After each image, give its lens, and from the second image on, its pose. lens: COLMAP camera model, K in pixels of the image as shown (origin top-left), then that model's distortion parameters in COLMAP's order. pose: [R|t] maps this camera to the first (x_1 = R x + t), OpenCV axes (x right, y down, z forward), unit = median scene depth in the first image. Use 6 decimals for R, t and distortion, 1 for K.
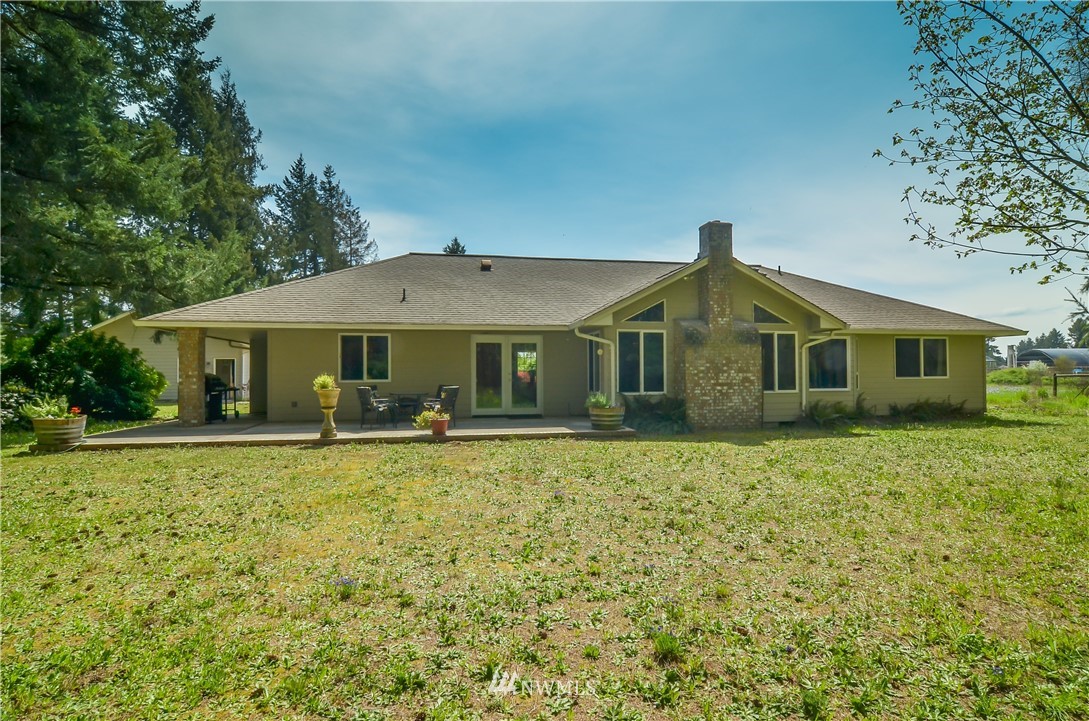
lens RADIAL K [[612.2, 0, 544.5], [0, 612.2, 360.5], [0, 0, 1]] dist [0.001069, -0.017168]
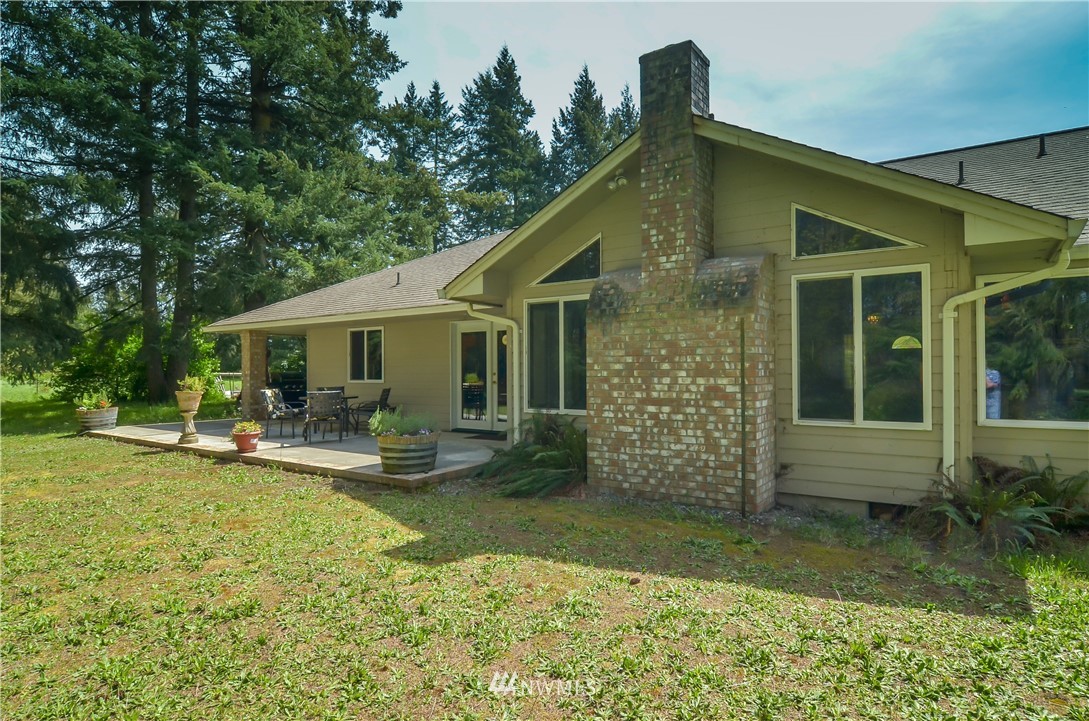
lens RADIAL K [[612.2, 0, 544.5], [0, 612.2, 360.5], [0, 0, 1]] dist [0.001069, -0.017168]
pose [[0.672827, -0.010053, -0.739731, 0.565468], [0.018728, 0.999819, 0.003448, 0.005210], [0.739563, -0.016174, 0.672893, 0.625196]]
